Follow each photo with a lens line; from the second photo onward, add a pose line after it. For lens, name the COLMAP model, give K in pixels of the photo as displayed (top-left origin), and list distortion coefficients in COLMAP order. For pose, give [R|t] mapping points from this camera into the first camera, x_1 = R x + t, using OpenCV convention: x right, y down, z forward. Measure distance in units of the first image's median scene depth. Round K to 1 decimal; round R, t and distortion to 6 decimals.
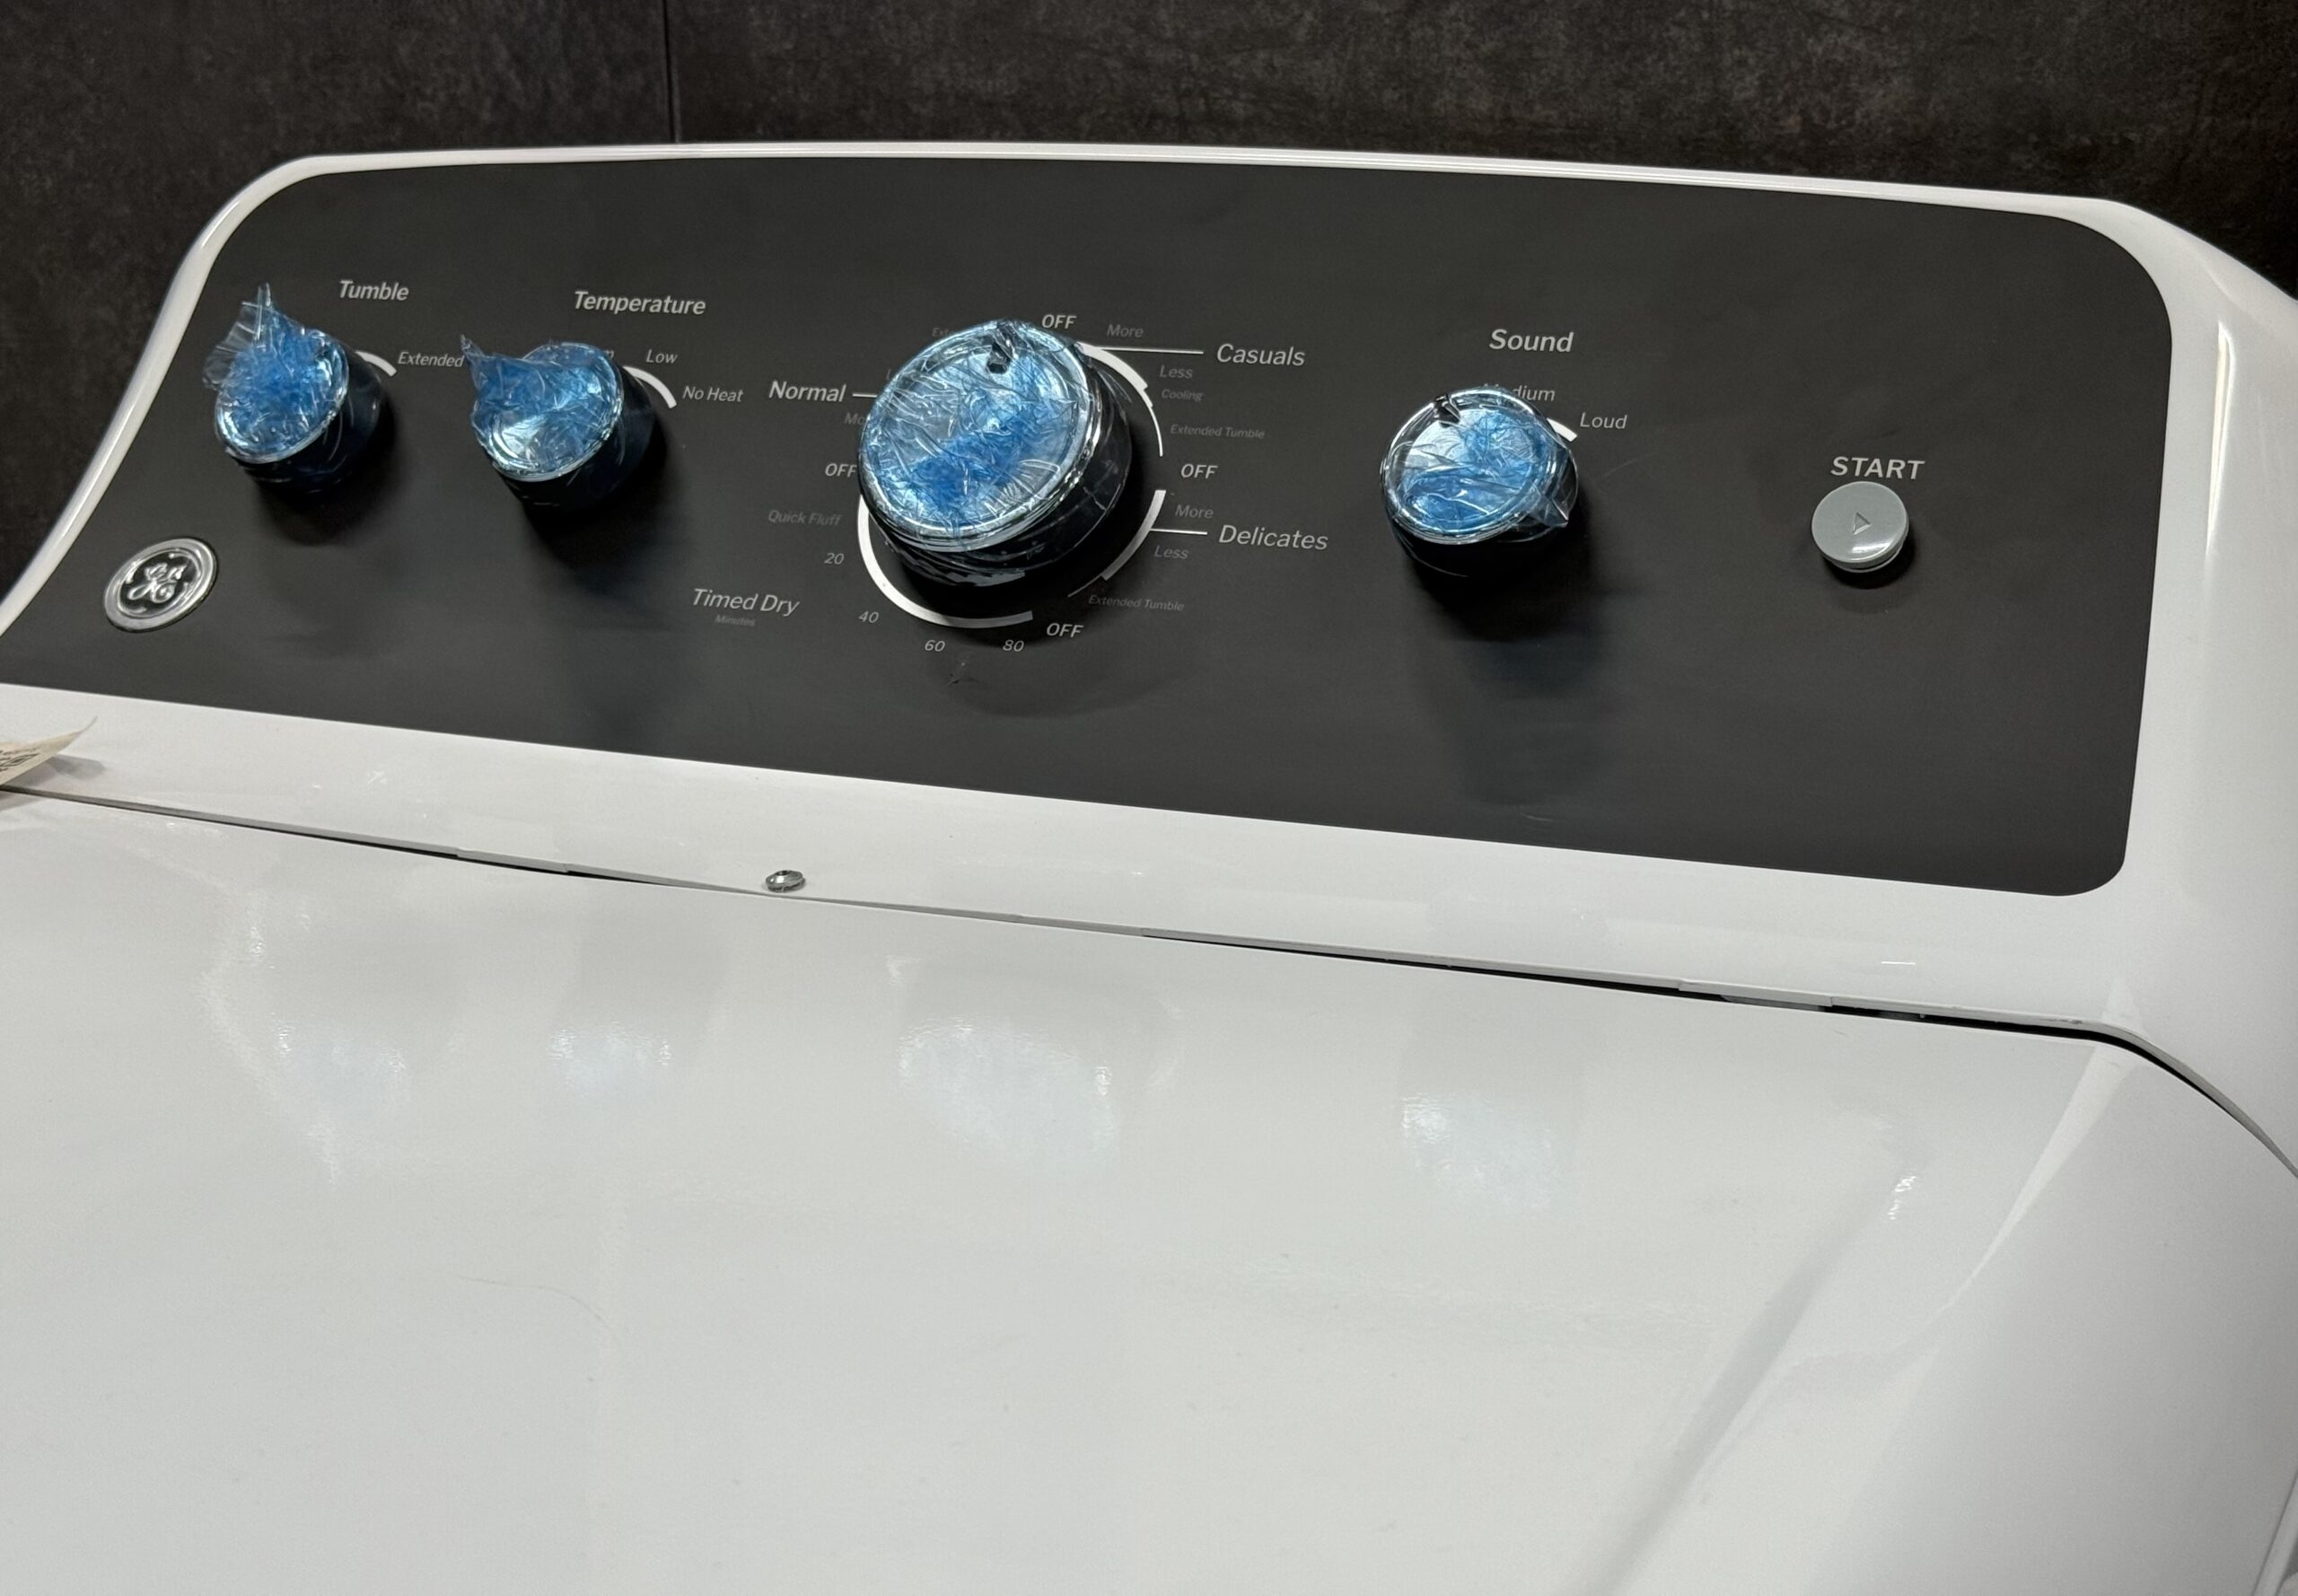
lens RADIAL K [[3199.5, 0, 1149.9], [0, 3199.5, 792.0], [0, 0, 1]] dist [0.097598, 0.000000]
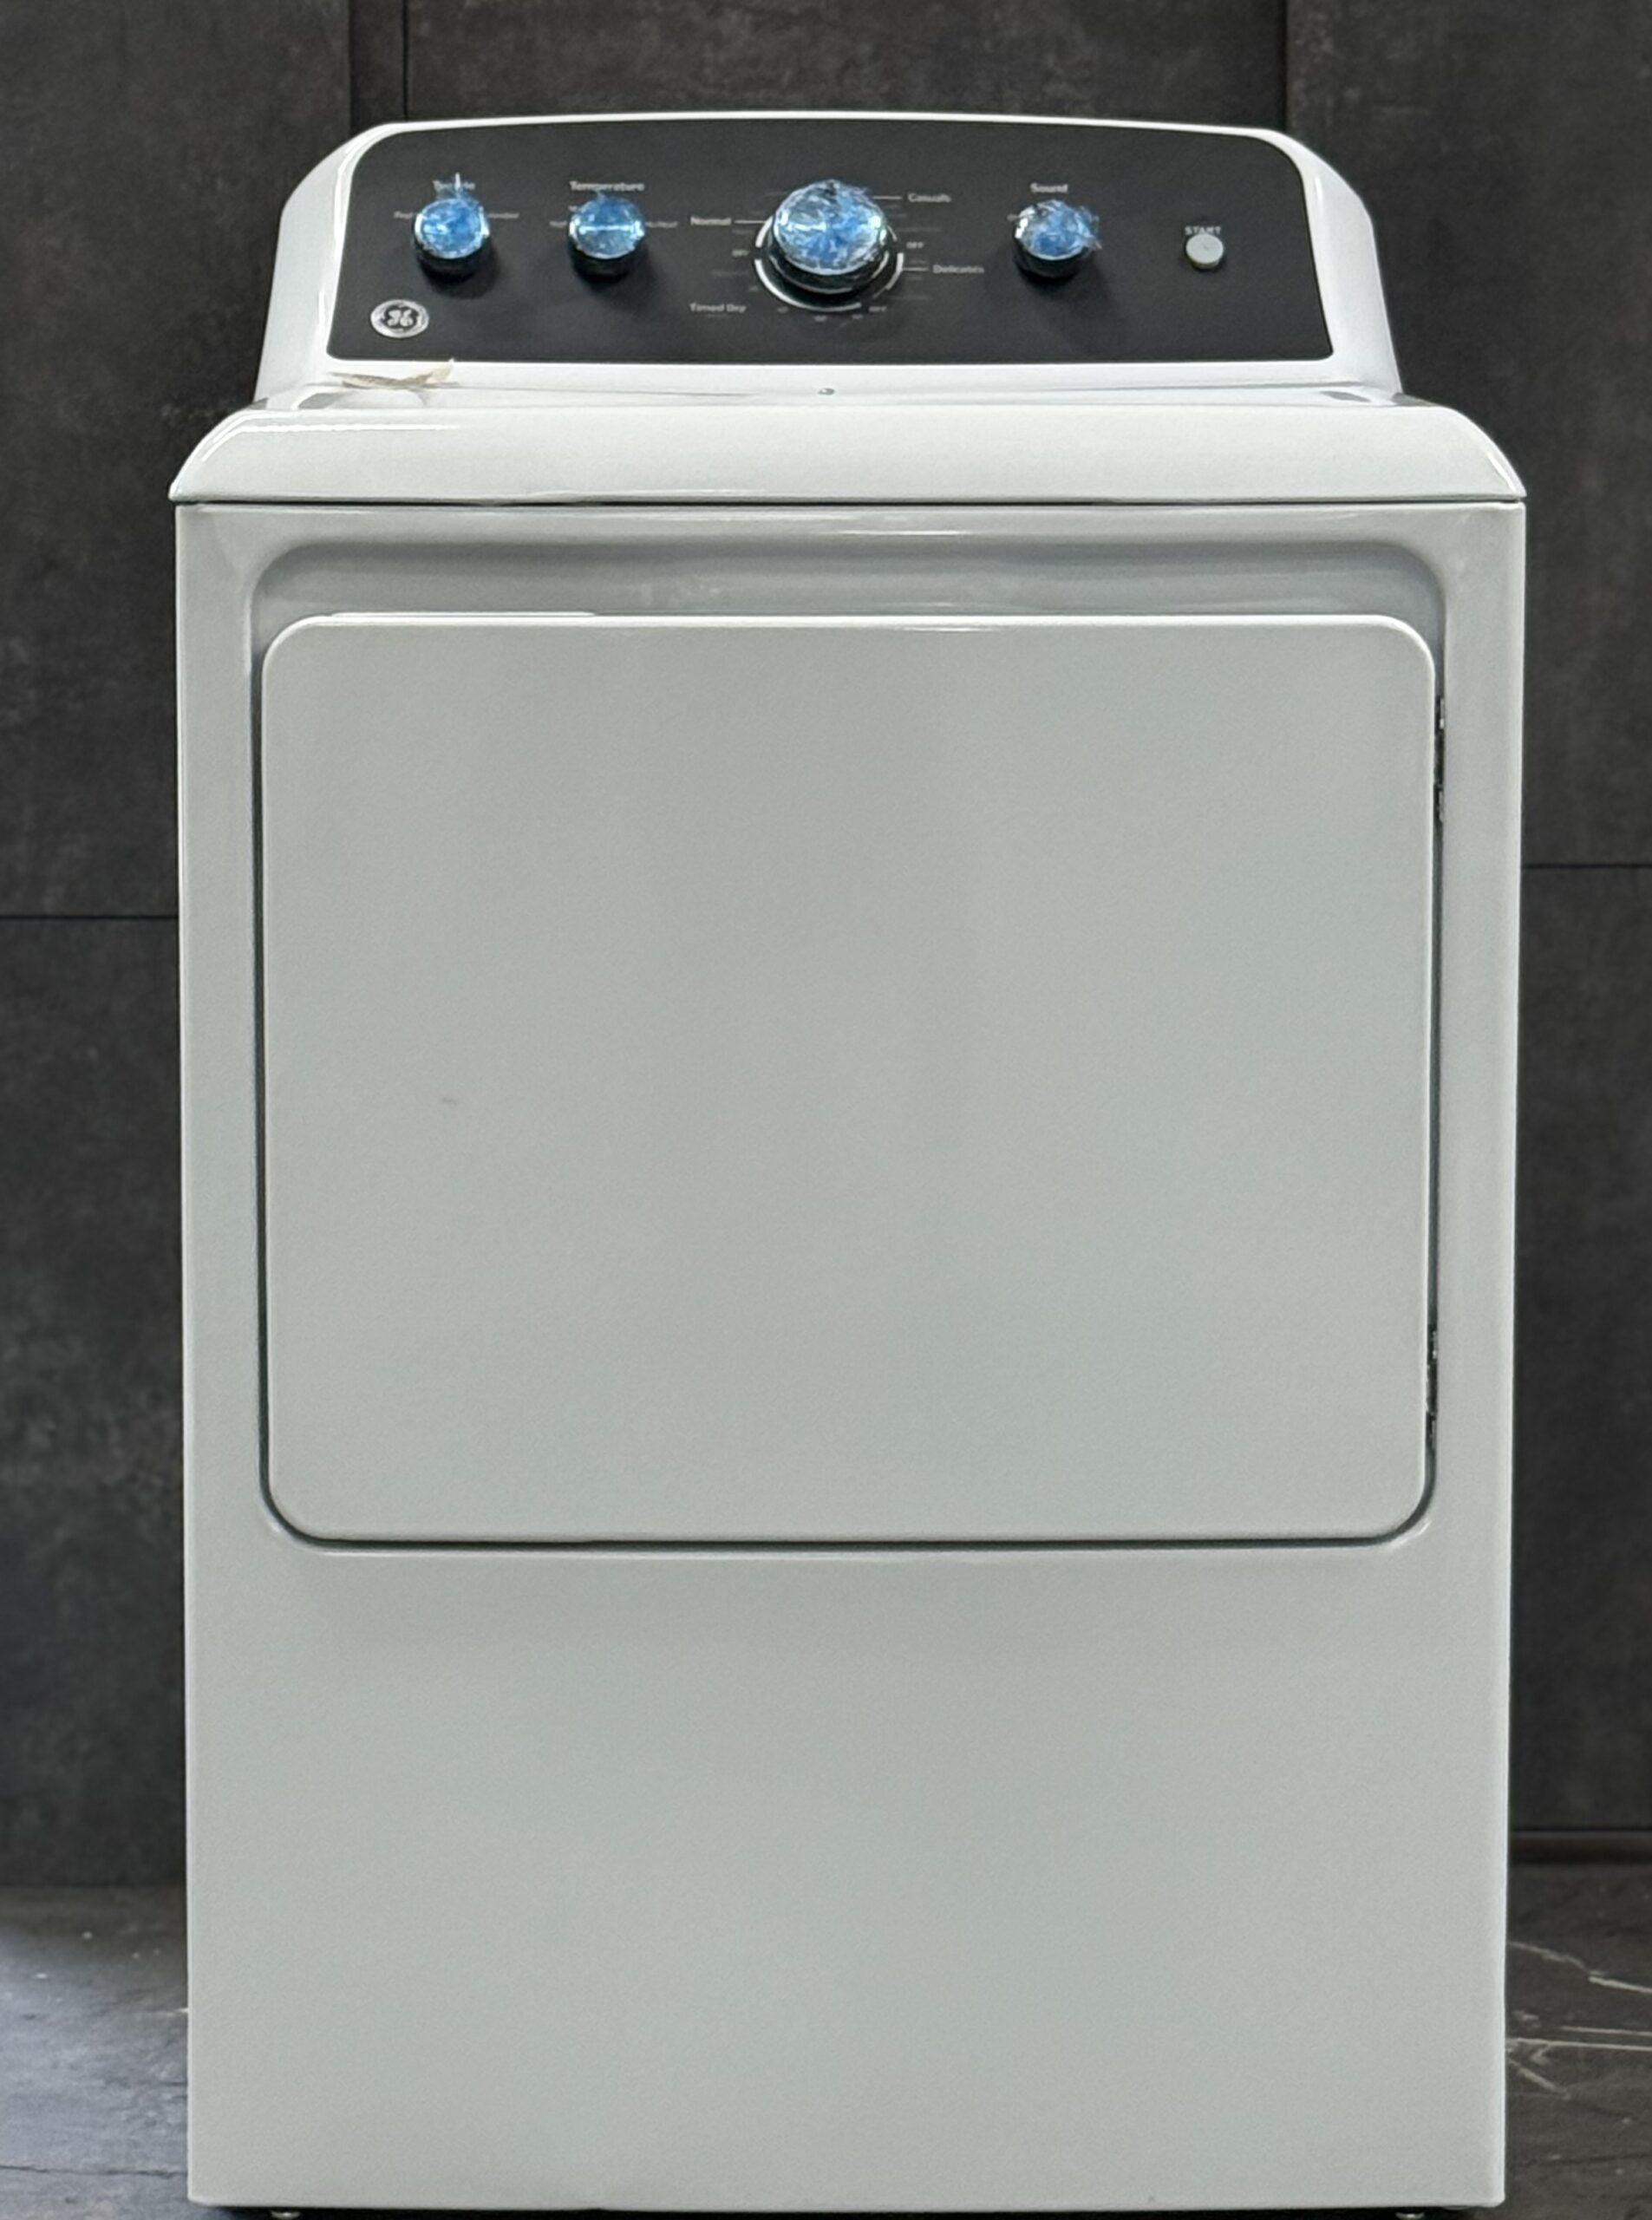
lens RADIAL K [[5398.9, 0, 827.5], [0, 5398.9, 1110.6], [0, 0, 1]] dist [0.044642, 0.000000]
pose [[0.901925, -0.056089, 0.428235, -1.429960], [0.096896, 0.992534, -0.074080, 0.656446], [-0.420883, 0.108309, 0.900626, -1.976396]]
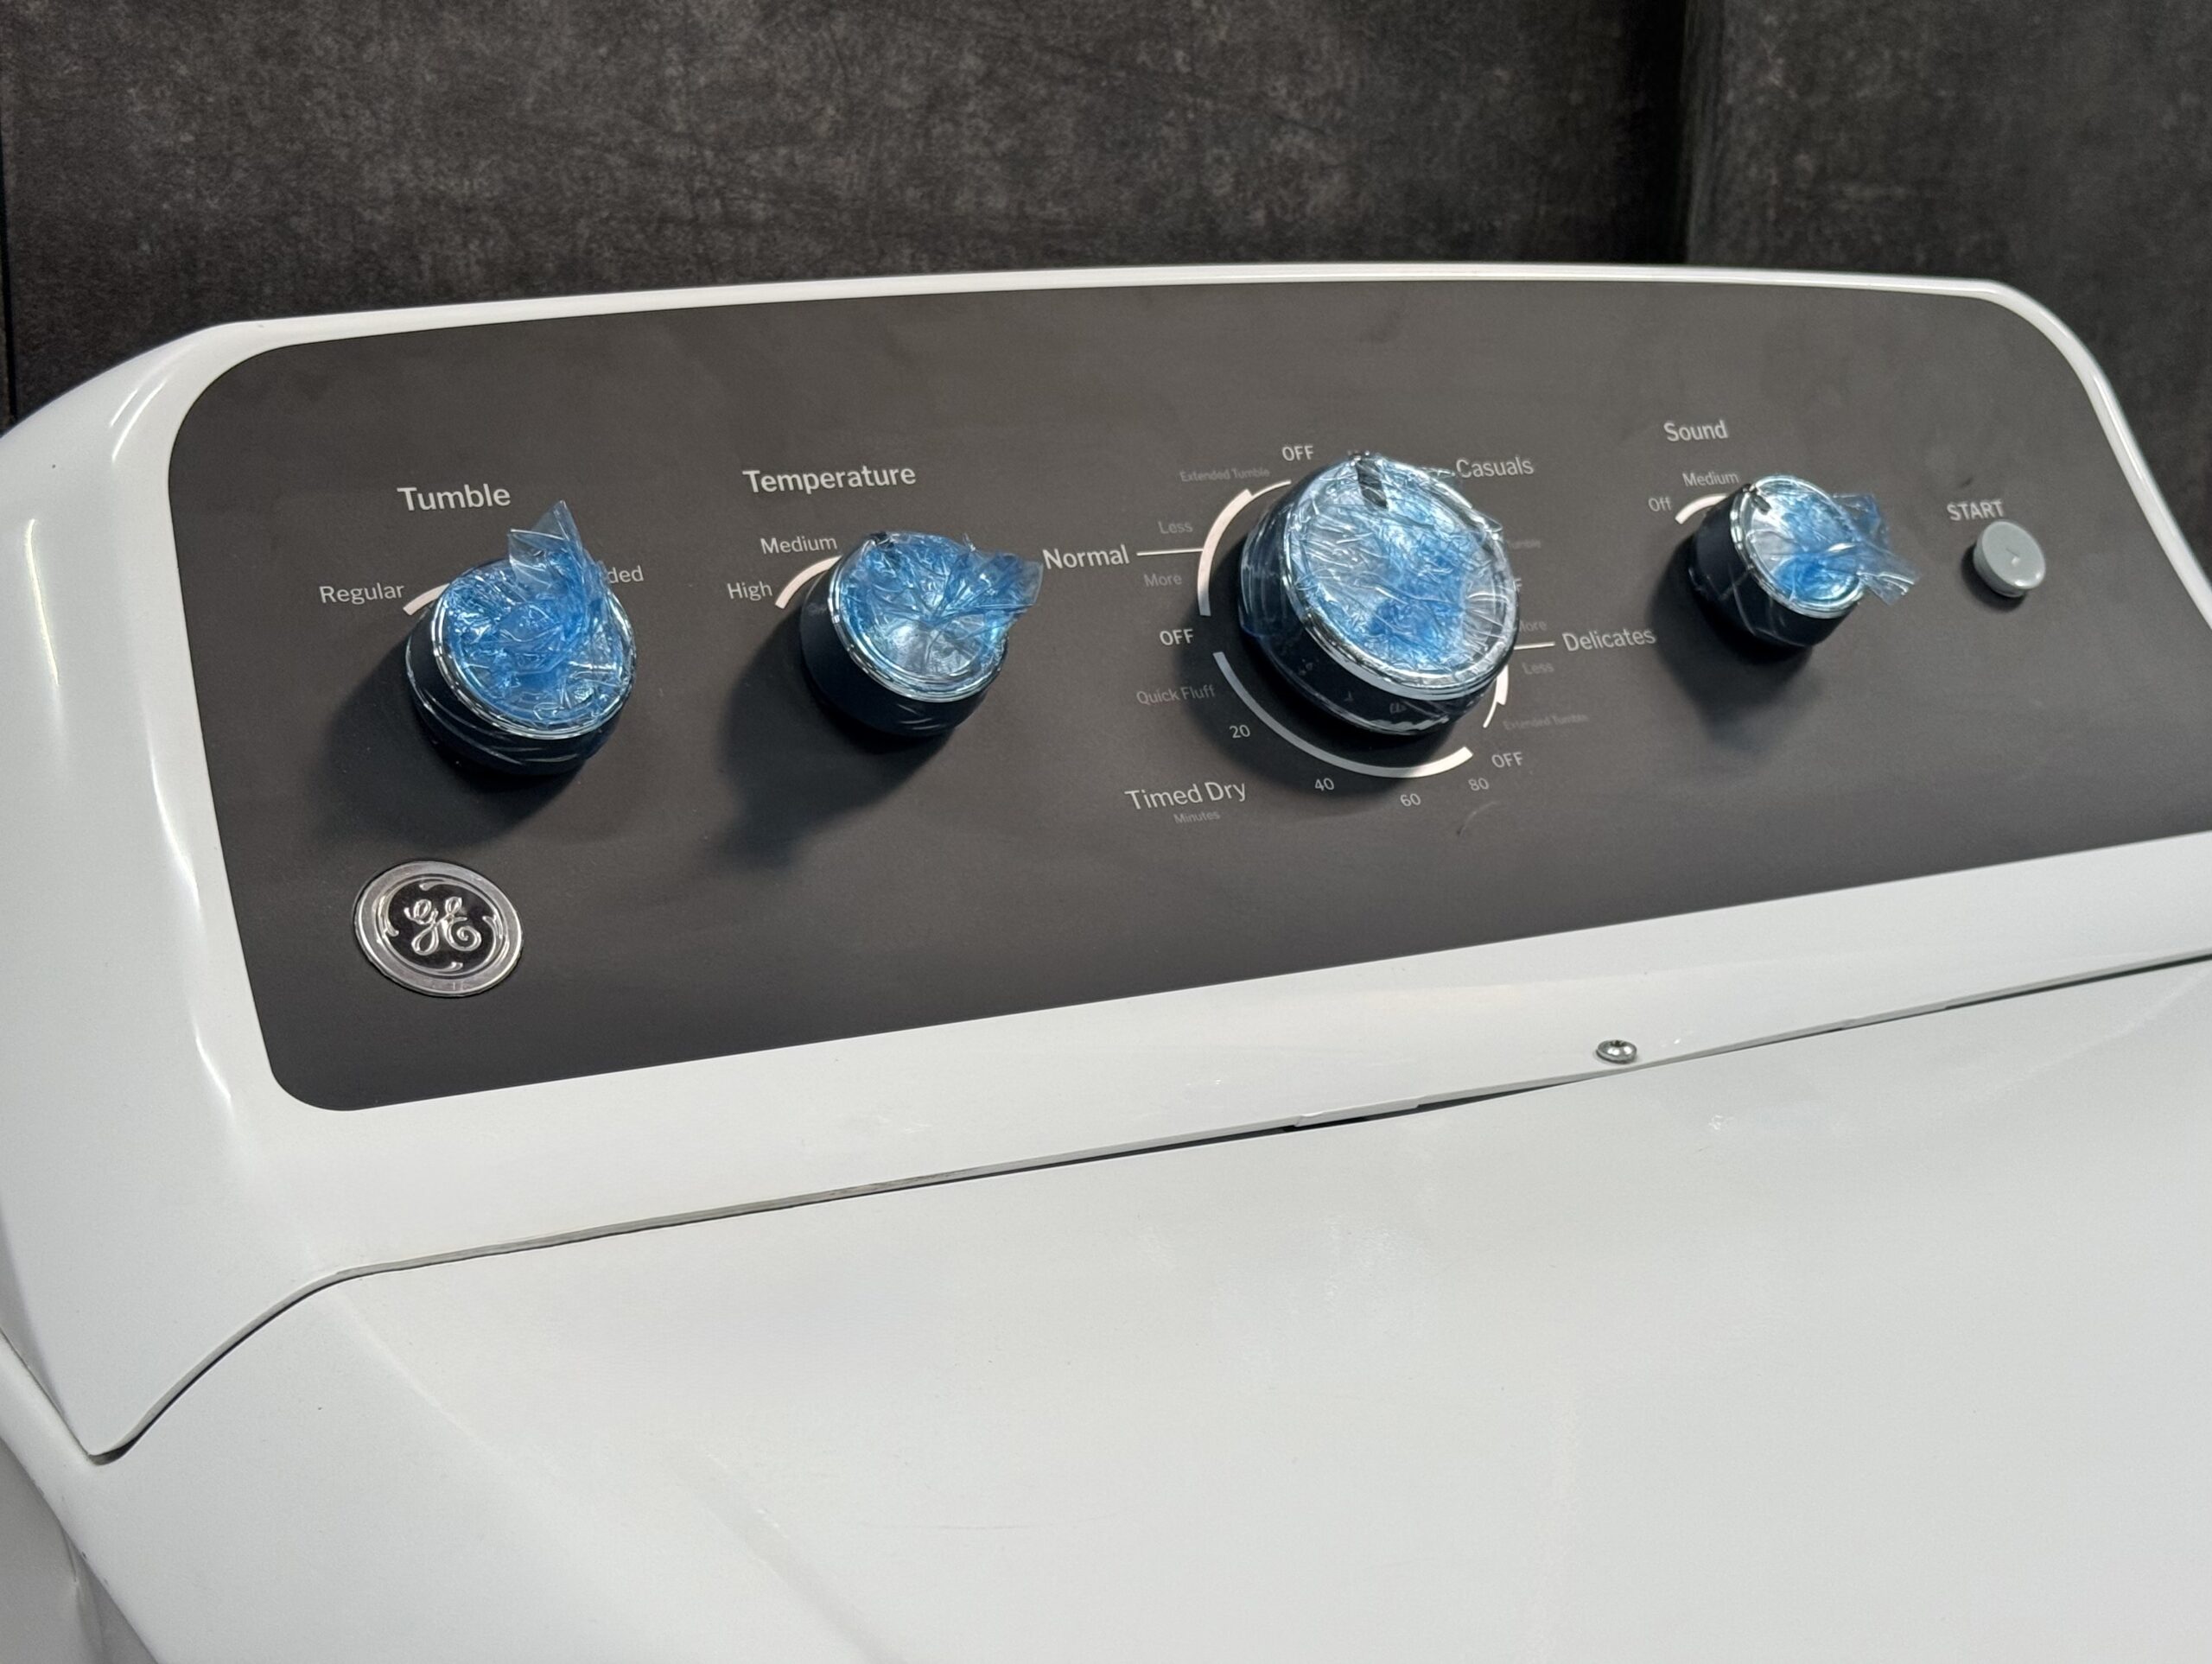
lens RADIAL K [[3307.5, 0, 1179.5], [0, 3307.5, 806.1], [0, 0, 1]] dist [0.108799, 0.000000]
pose [[0.559009, -0.173118, 0.810888, -0.740788], [0.173434, 0.980741, 0.089818, -0.118171], [-0.810820, 0.090427, 0.578268, 0.399249]]
